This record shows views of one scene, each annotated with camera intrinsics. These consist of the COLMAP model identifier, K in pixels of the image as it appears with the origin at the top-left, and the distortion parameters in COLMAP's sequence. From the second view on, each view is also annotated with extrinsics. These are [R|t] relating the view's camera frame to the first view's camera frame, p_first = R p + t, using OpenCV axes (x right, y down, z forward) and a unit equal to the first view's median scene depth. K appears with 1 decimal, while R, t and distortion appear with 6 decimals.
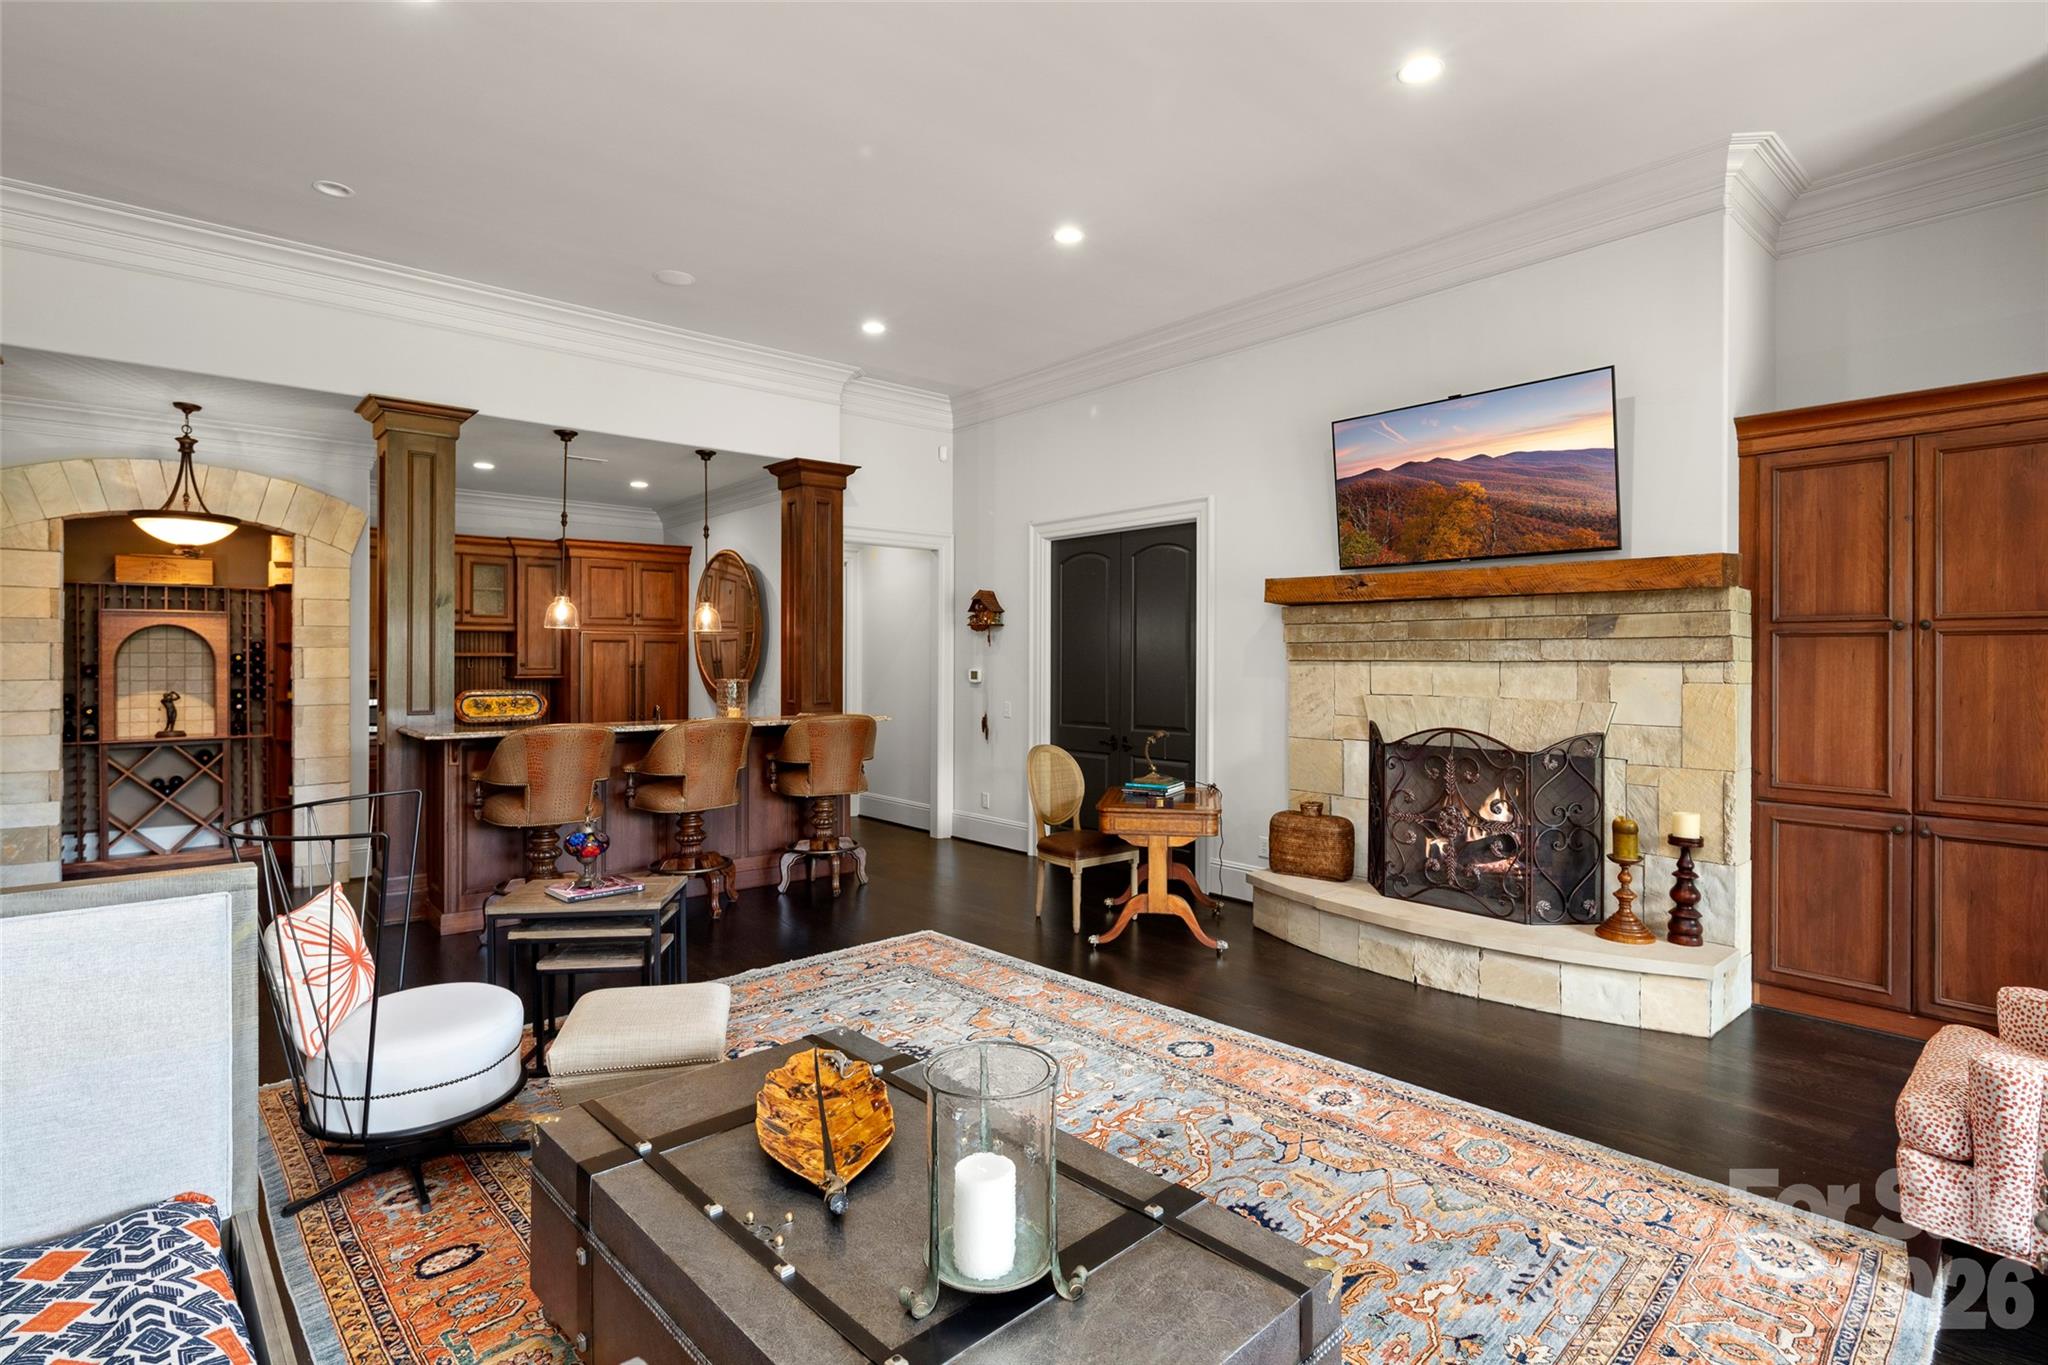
lens RADIAL K [[1000.4, 0, 1025.7], [0, 1000.4, 652.7], [0, 0, 1]] dist [-0.000340, -0.001473]
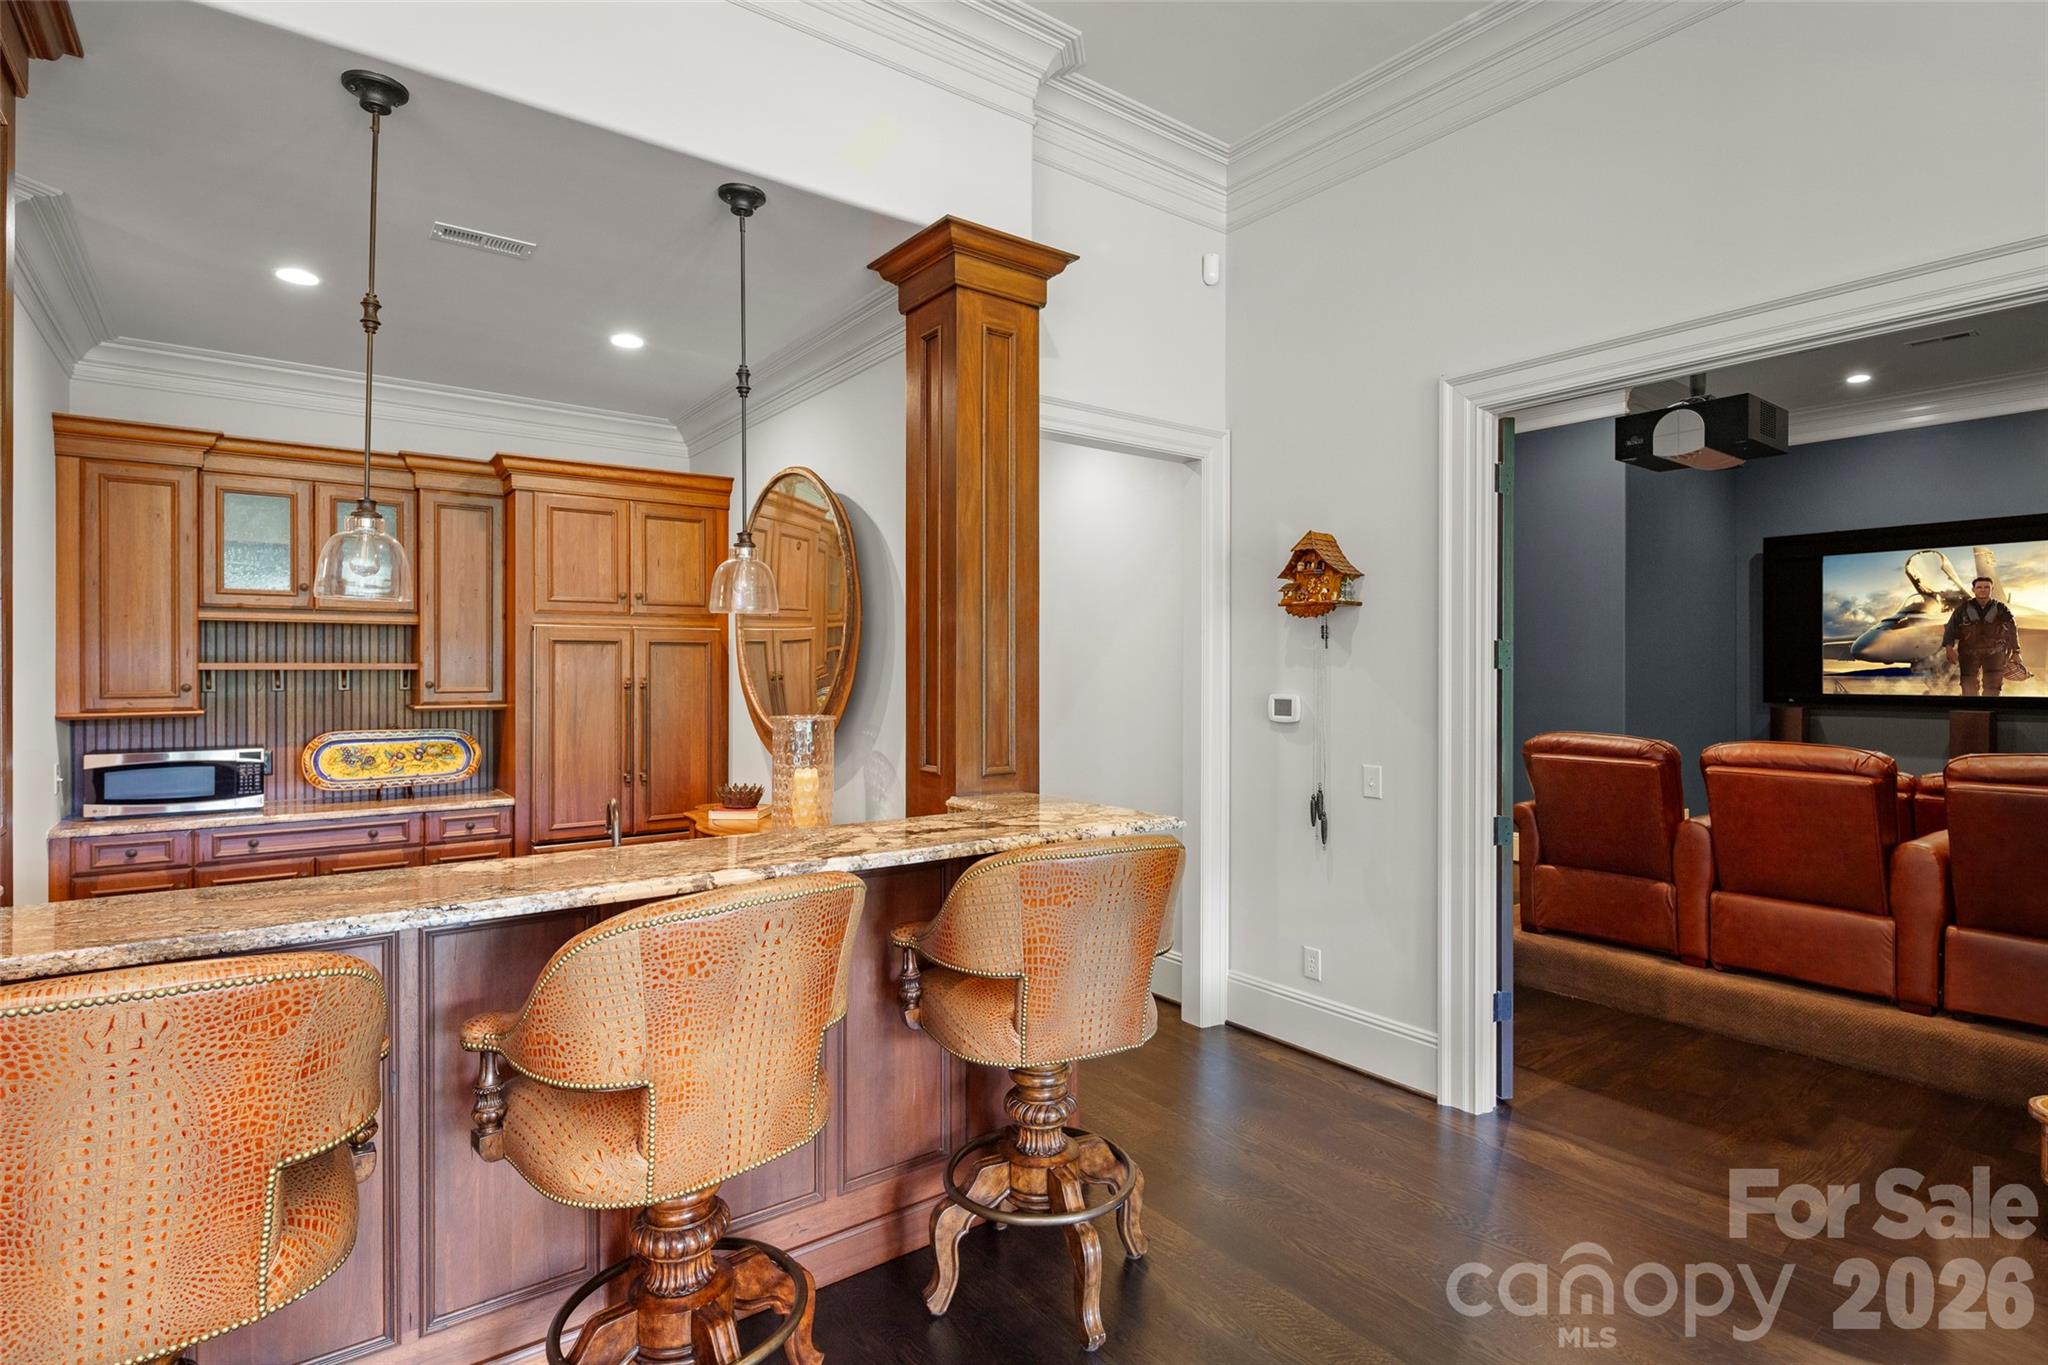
lens RADIAL K [[1011.5, 0, 1027.8], [0, 1011.5, 662.8], [0, 0, 1]] dist [0.002716, 0.000113]
pose [[0.997878, -0.001484, -0.065095, -0.180587], [0.001551, 0.999998, 0.000976, -0.000155], [0.065093, -0.001075, 0.997879, 0.611651]]
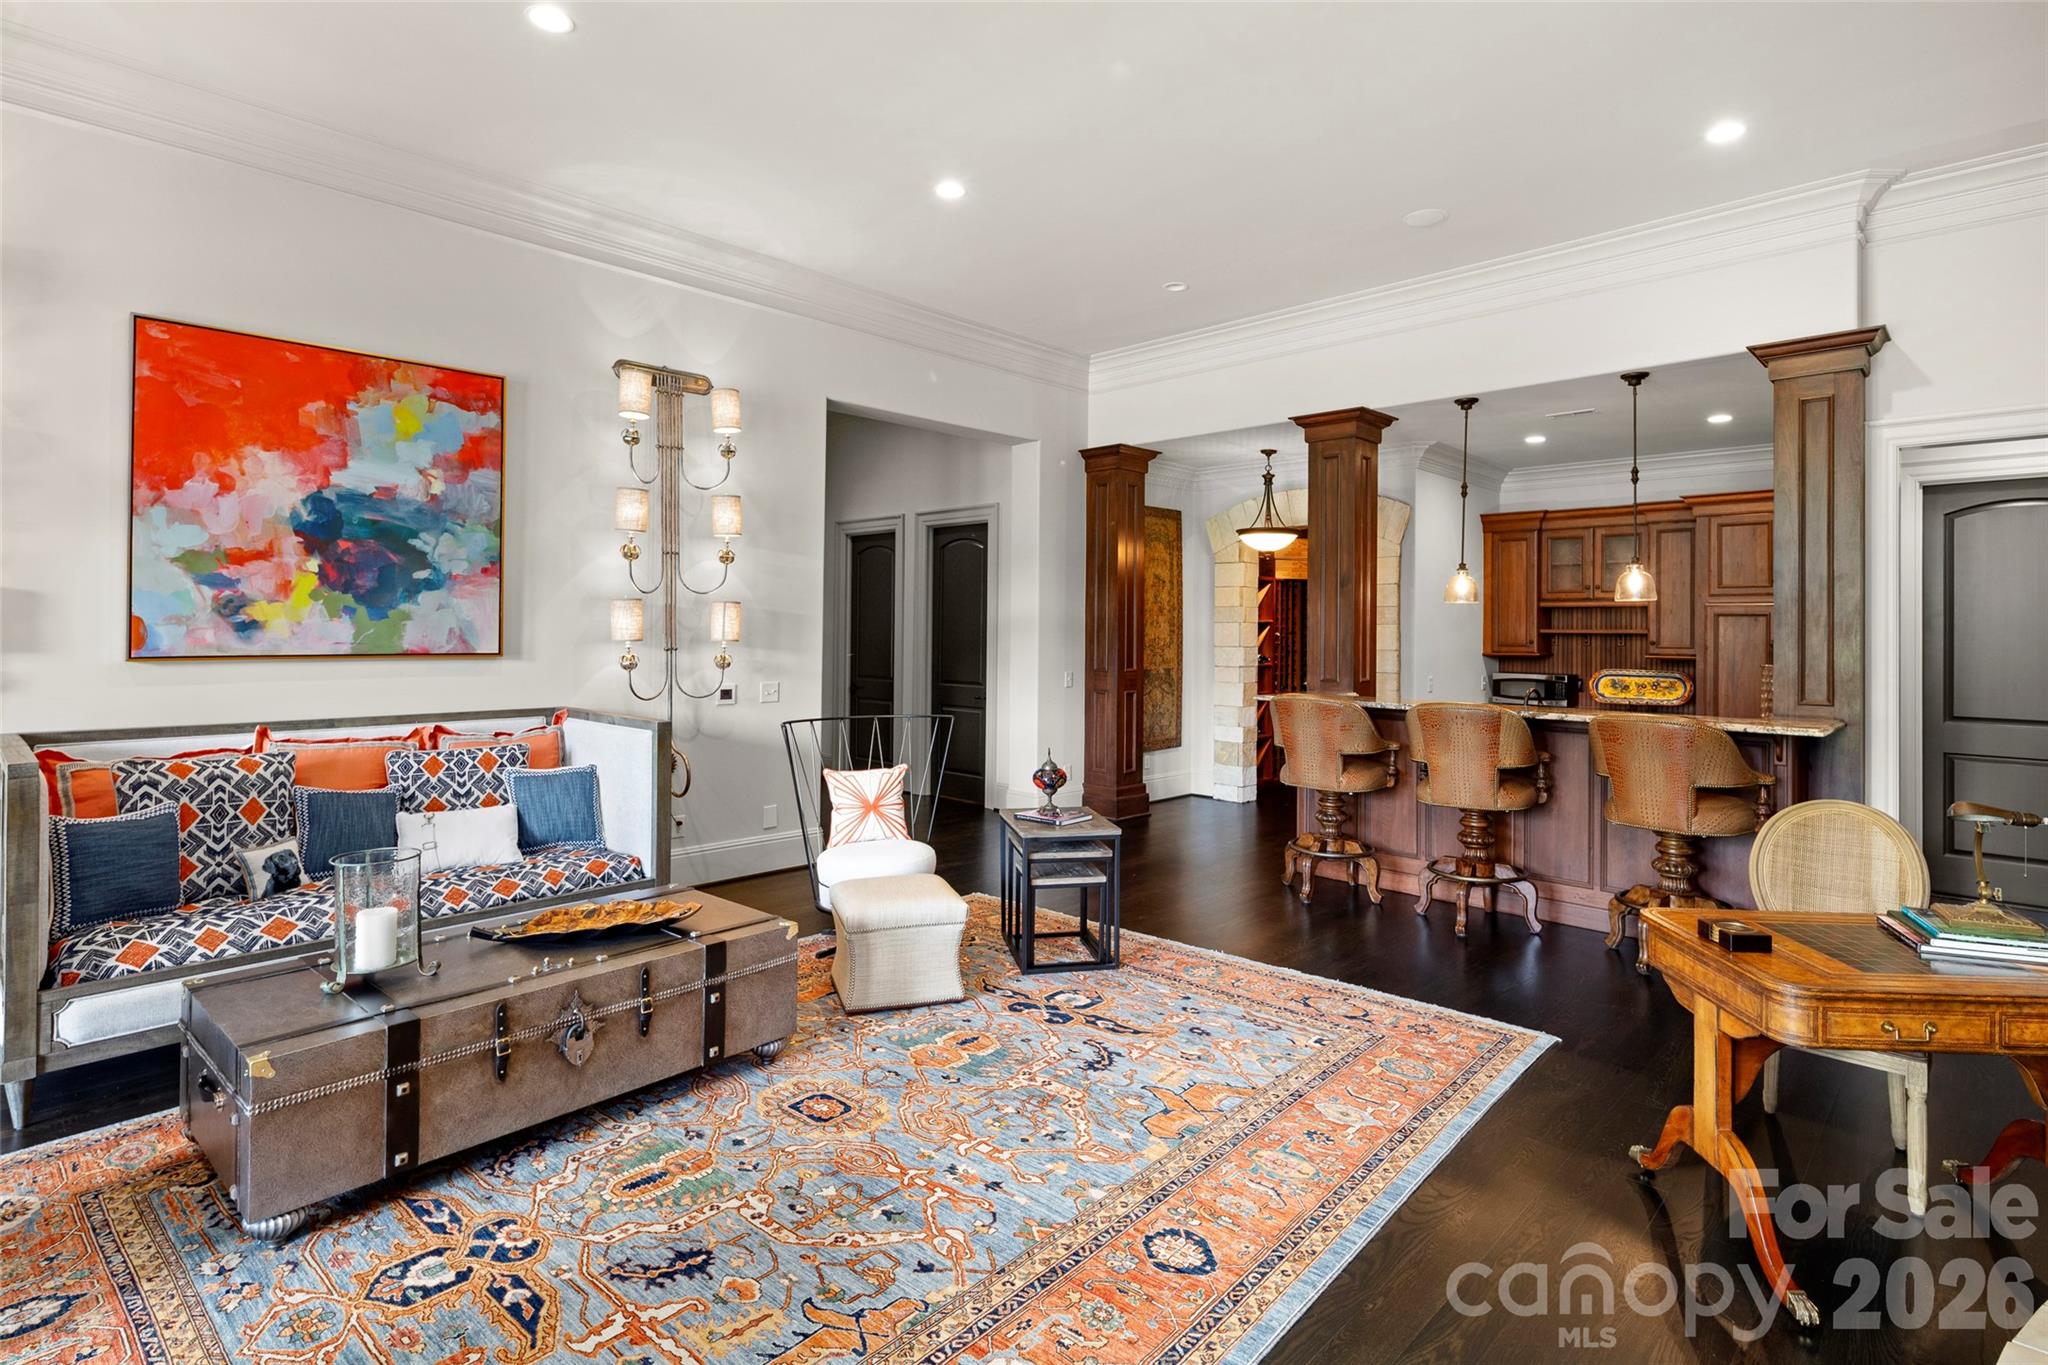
lens RADIAL K [[1003.9, 0, 1048.7], [0, 1003.9, 630.7], [0, 0, 1]] dist [0.000552, -0.000669]
pose [[0.098659, -0.001447, -0.995120, 0.450390], [-0.000895, 0.999998, -0.001543, 0.004067], [0.995121, 0.001043, 0.098657, 0.489939]]
